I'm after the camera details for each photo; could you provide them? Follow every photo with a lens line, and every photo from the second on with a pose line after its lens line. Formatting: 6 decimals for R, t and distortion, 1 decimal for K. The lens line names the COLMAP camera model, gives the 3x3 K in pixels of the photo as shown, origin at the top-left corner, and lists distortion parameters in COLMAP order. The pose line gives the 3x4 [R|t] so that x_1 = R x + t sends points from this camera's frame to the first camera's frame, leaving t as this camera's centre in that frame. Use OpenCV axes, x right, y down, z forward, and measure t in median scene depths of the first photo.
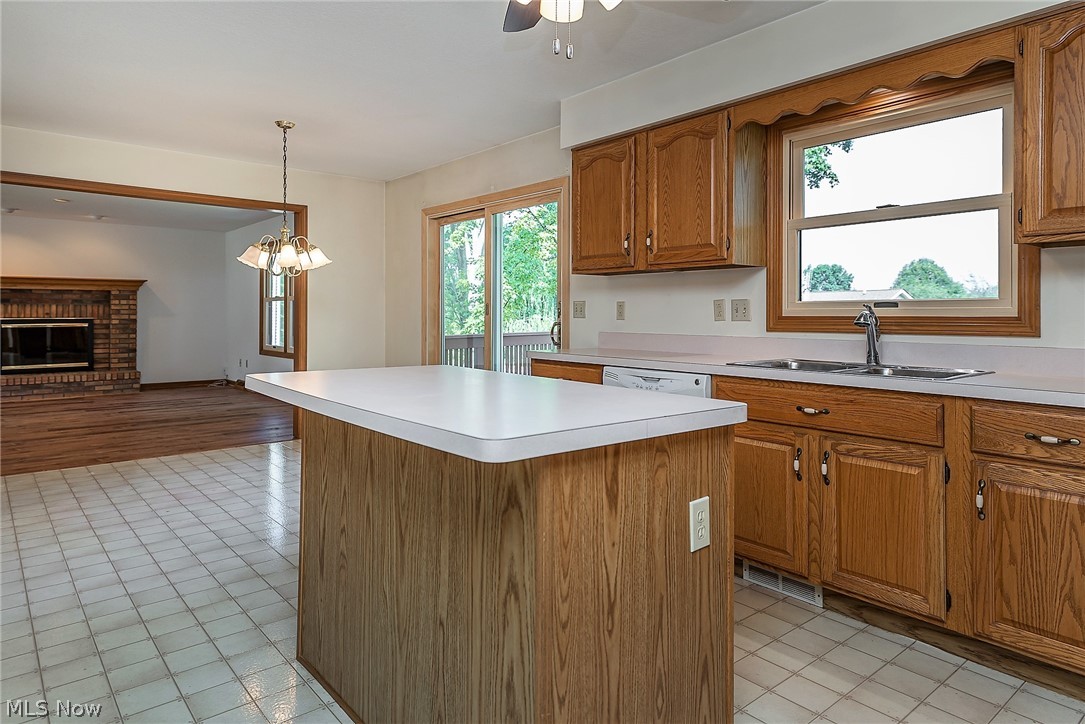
lens RADIAL K [[656.3, 0, 542.2], [0, 656.3, 317.6], [0, 0, 1]] dist [-0.004109, -0.000959]
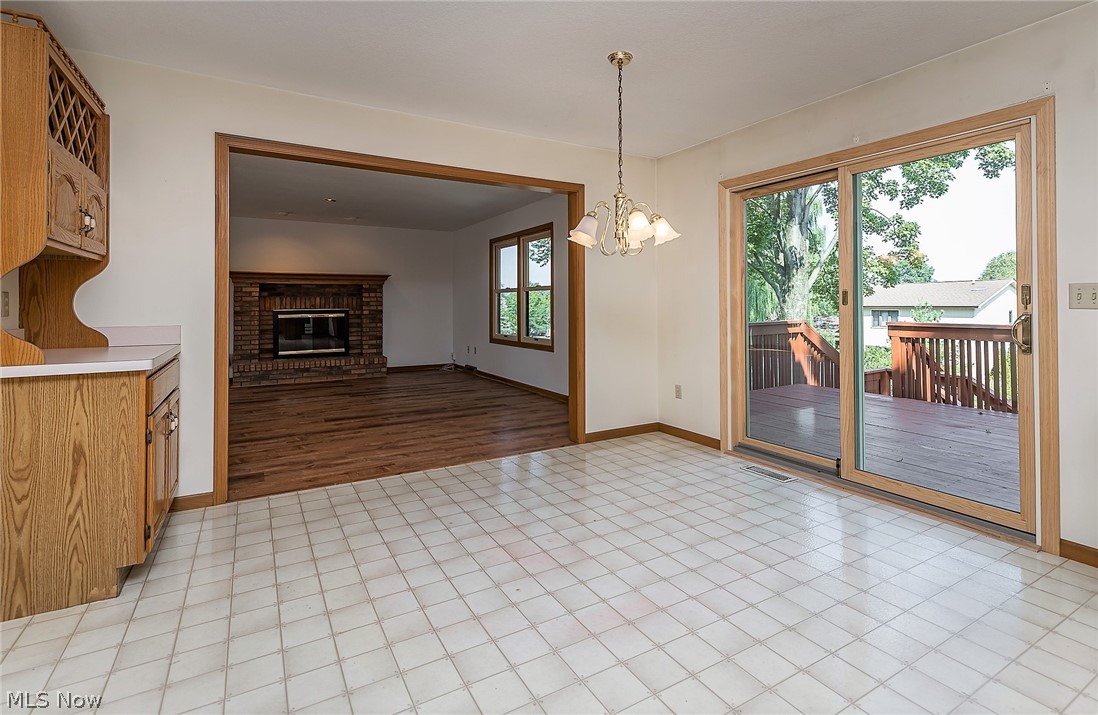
lens RADIAL K [[507.4, 0, 549.0], [0, 507.4, 306.7], [0, 0, 1]] dist [-0.029727, 0.000275]
pose [[0.983765, -0.004684, -0.179400, -0.188537], [0.004574, 0.999989, -0.001027, -0.000954], [0.179403, 0.000189, 0.983776, 0.204451]]
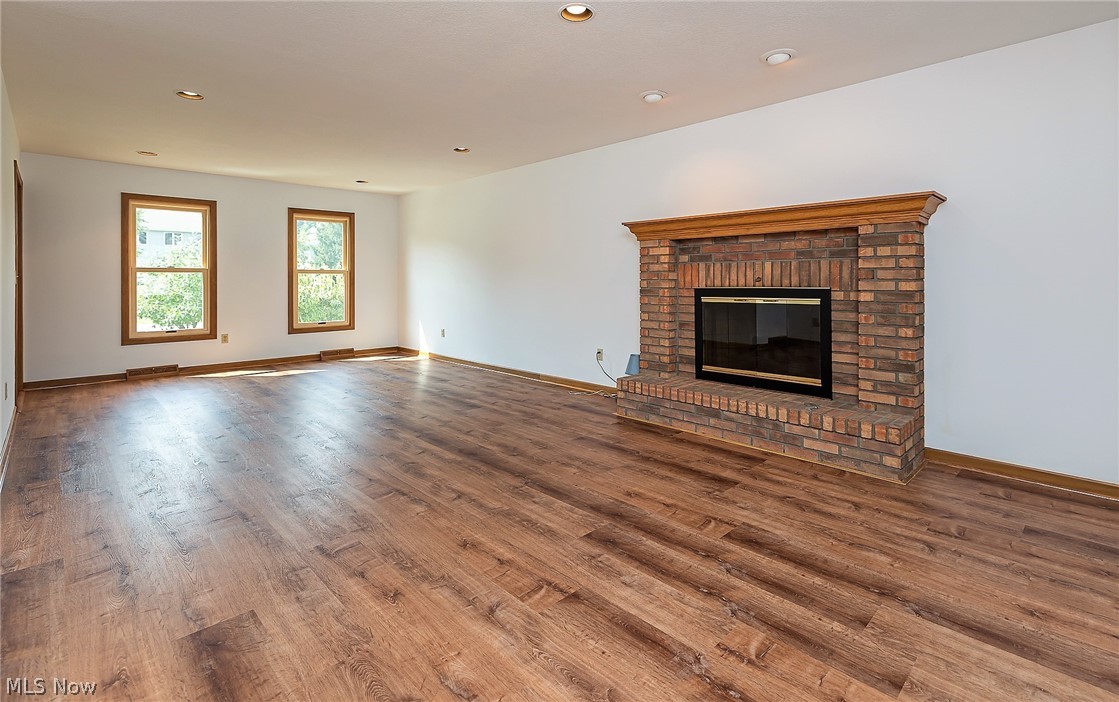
lens RADIAL K [[525.4, 0, 586.9], [0, 525.4, 275.4], [0, 0, 1]] dist [0.011026, -0.000091]
pose [[0.076119, -0.007933, -0.997067, -0.316616], [-0.001911, 0.999965, -0.008102, -0.004808], [0.997097, 0.002522, 0.076101, 0.794249]]
